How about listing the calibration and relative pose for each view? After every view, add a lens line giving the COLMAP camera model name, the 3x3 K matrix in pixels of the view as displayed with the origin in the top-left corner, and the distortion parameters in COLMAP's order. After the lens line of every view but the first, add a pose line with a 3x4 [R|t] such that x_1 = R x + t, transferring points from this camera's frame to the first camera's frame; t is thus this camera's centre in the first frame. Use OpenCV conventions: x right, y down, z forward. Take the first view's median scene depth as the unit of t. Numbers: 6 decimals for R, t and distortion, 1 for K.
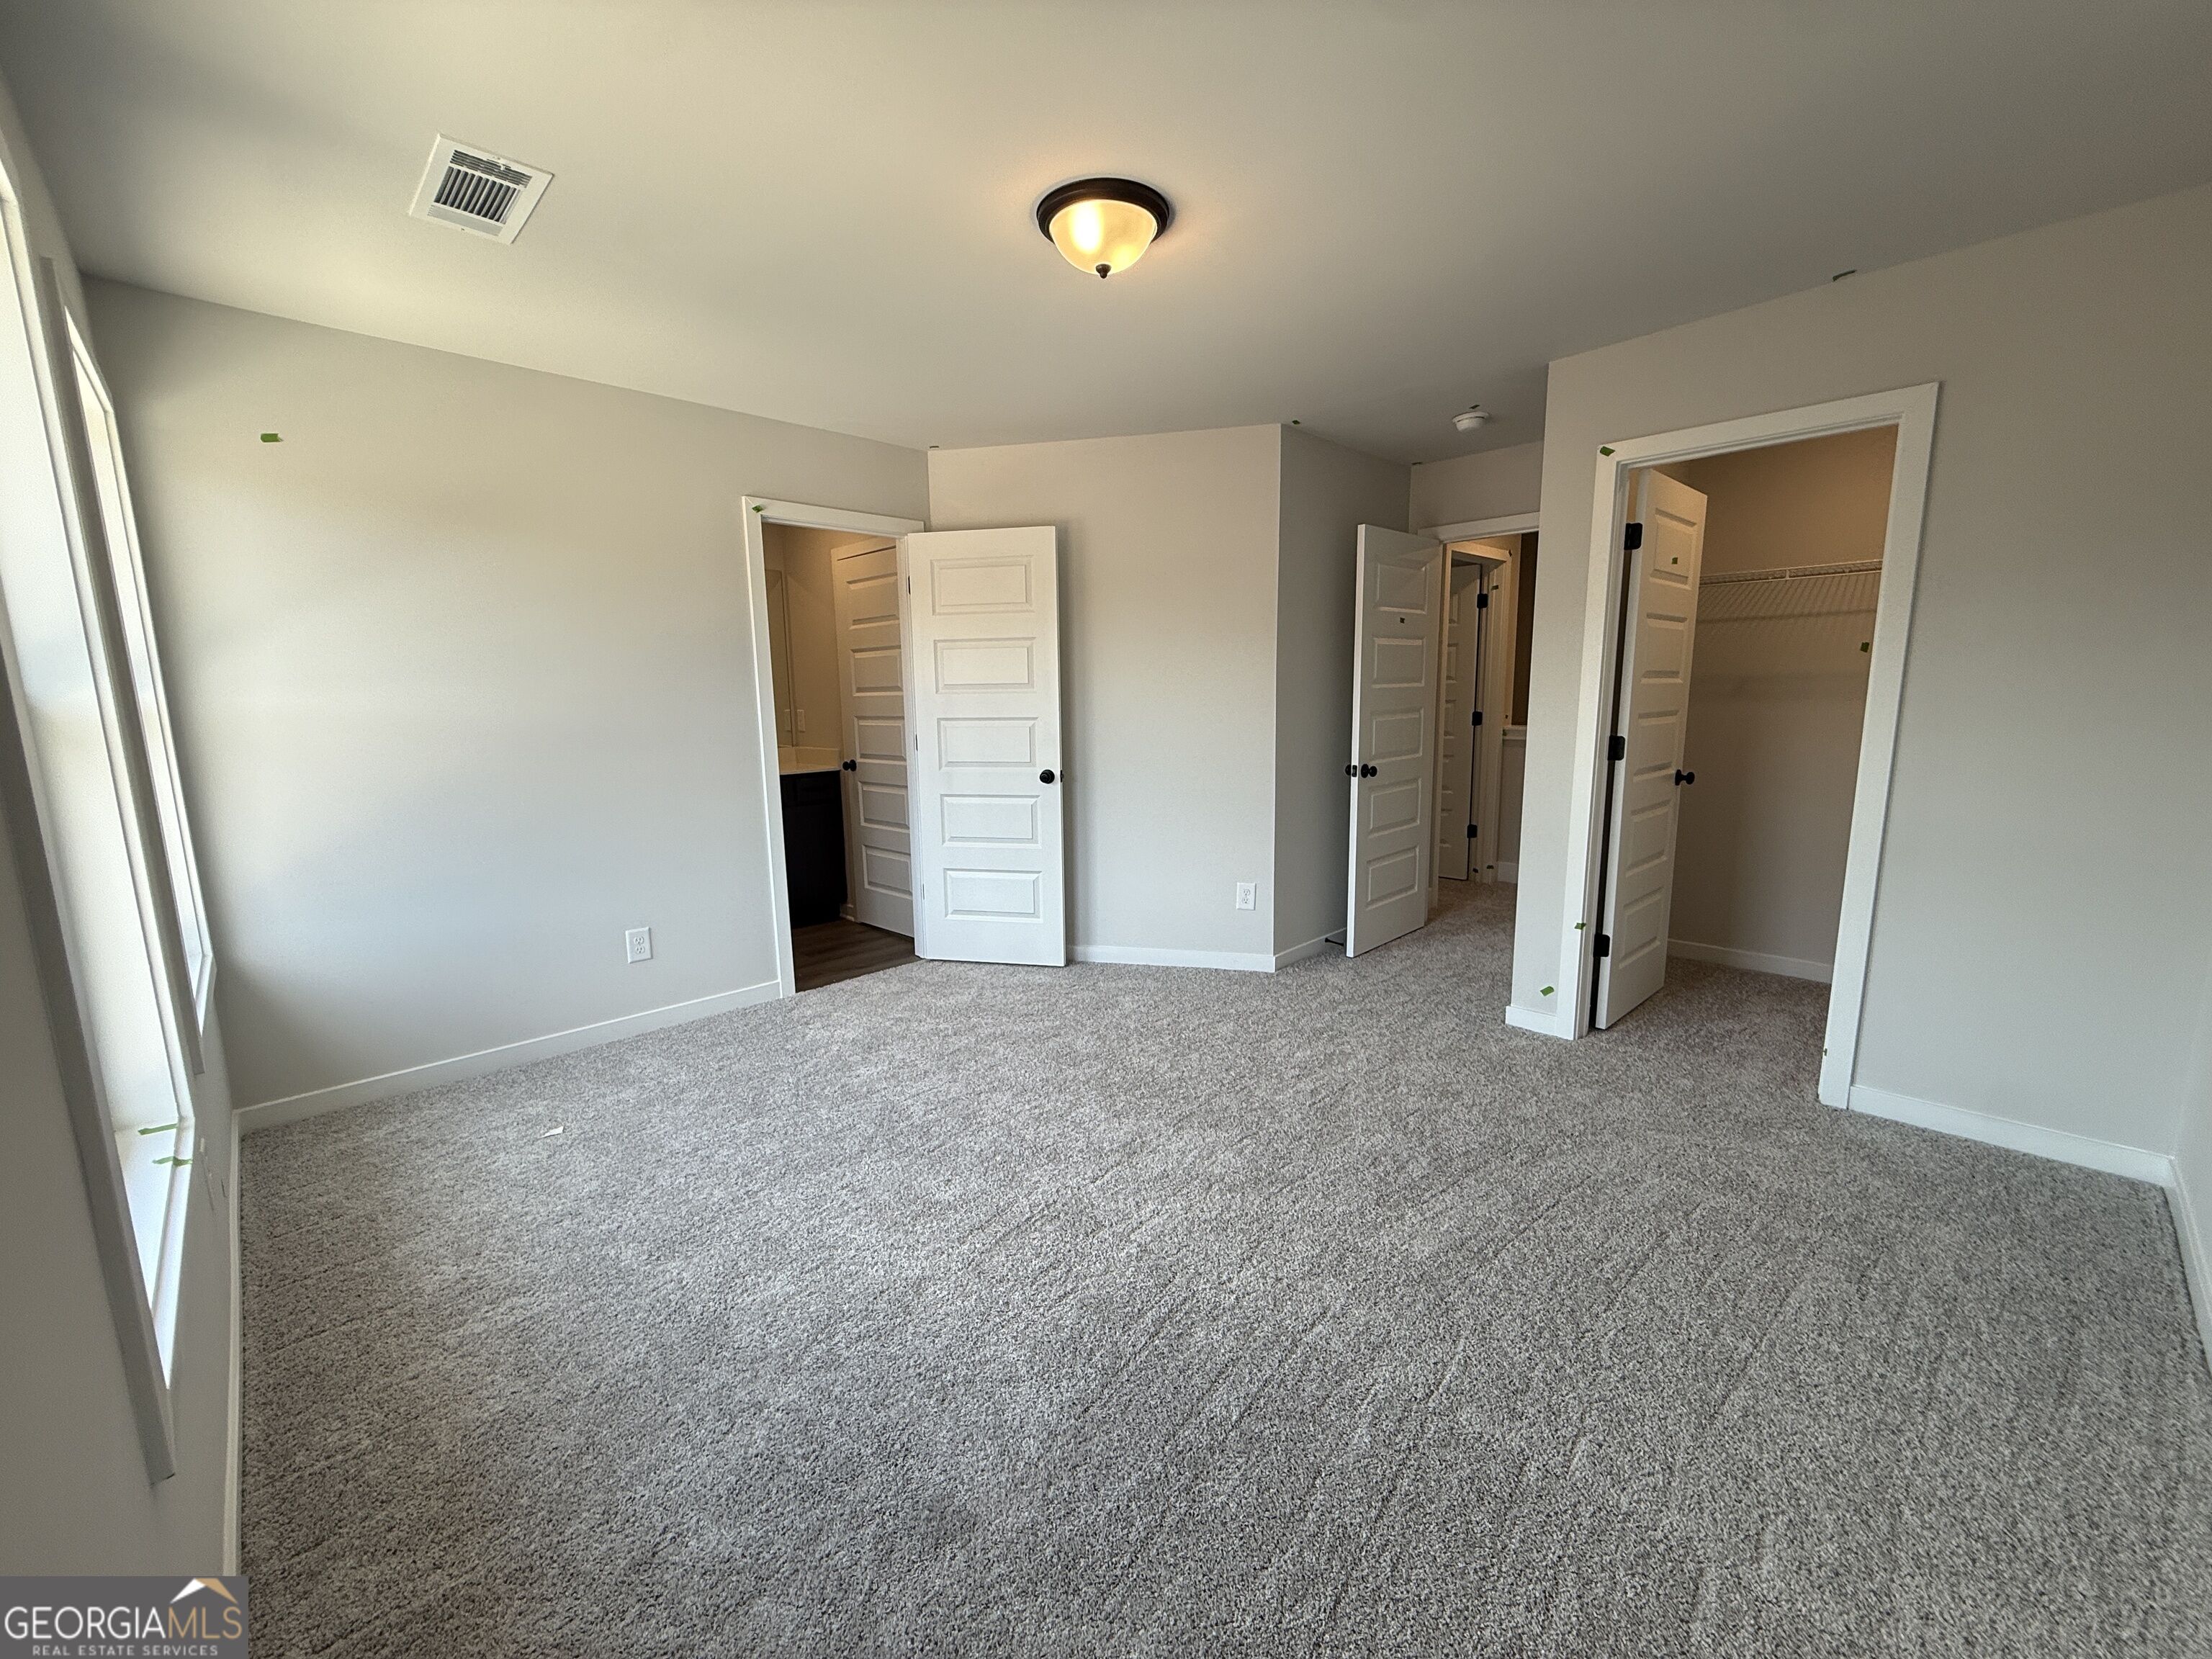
lens RADIAL K [[879.6, 0, 1098.0], [0, 879.6, 830.4], [0, 0, 1]] dist [-0.000891, 0.000010]
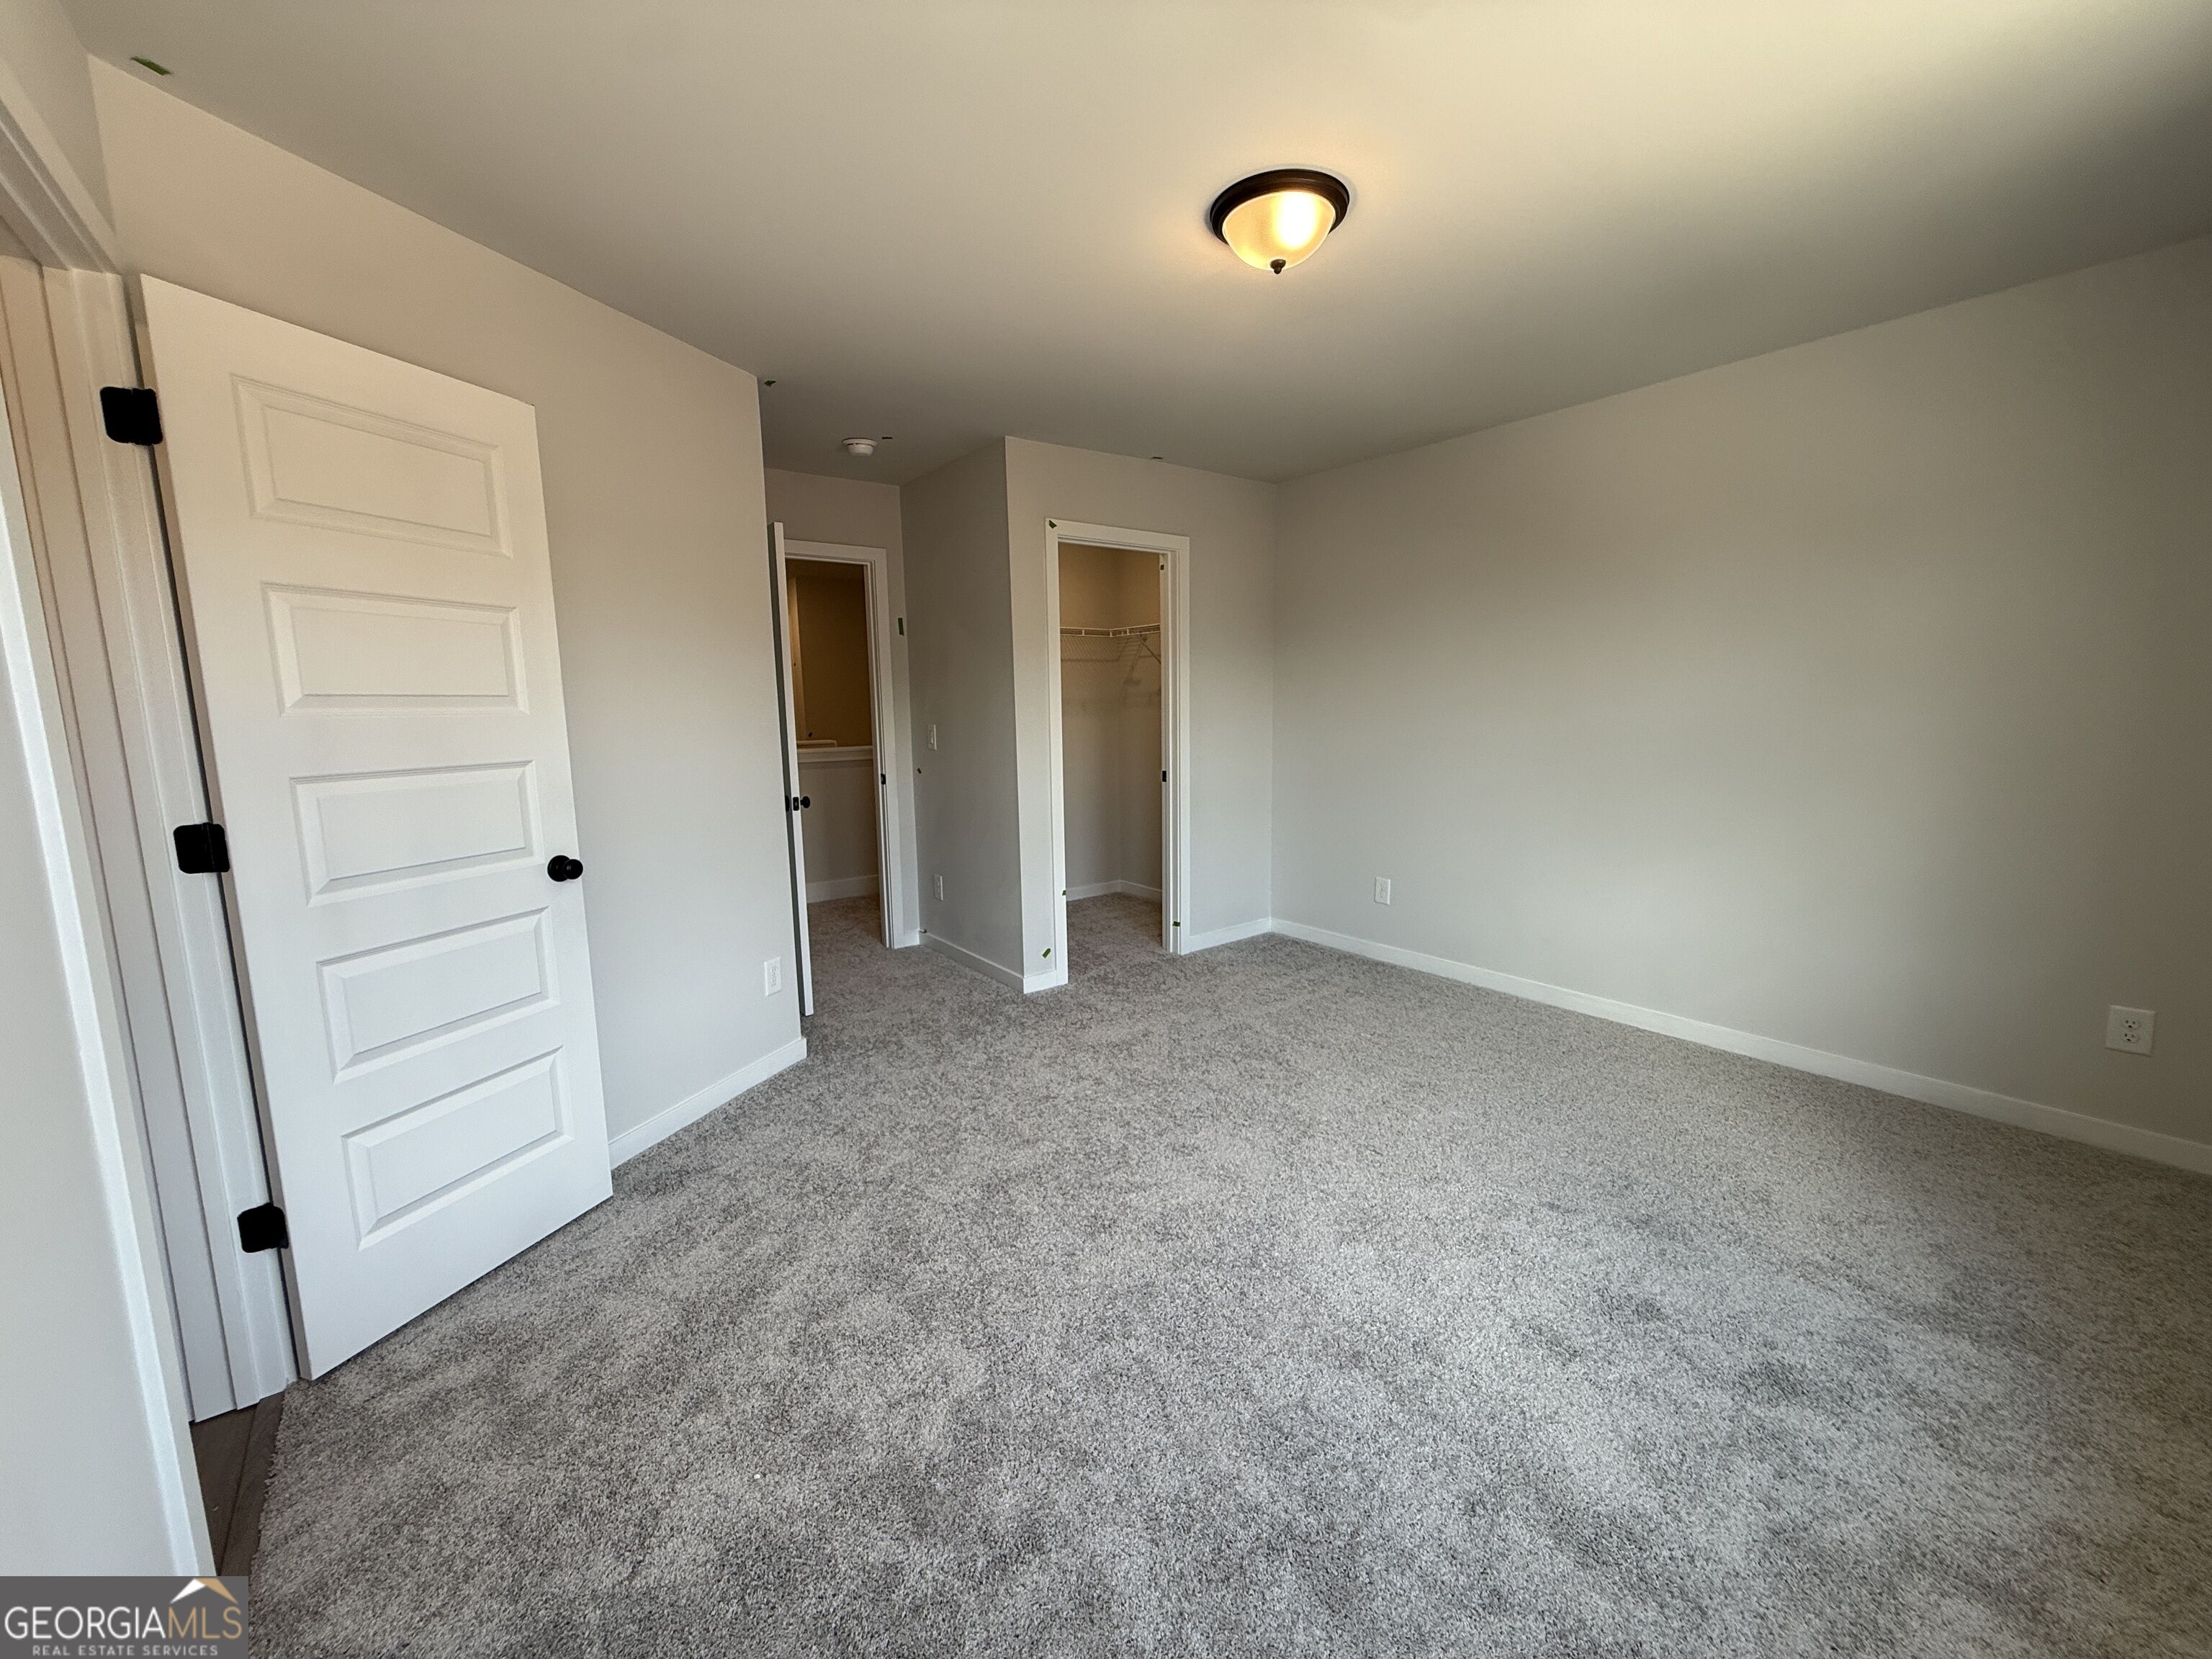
lens RADIAL K [[879.6, 0, 1098.0], [0, 879.6, 830.4], [0, 0, 1]] dist [-0.000891, 0.000010]
pose [[0.122883, -0.129063, 0.983993, -0.646984], [0.170031, 0.979585, 0.107251, -0.101681], [-0.977747, 0.154131, 0.142319, 0.709102]]
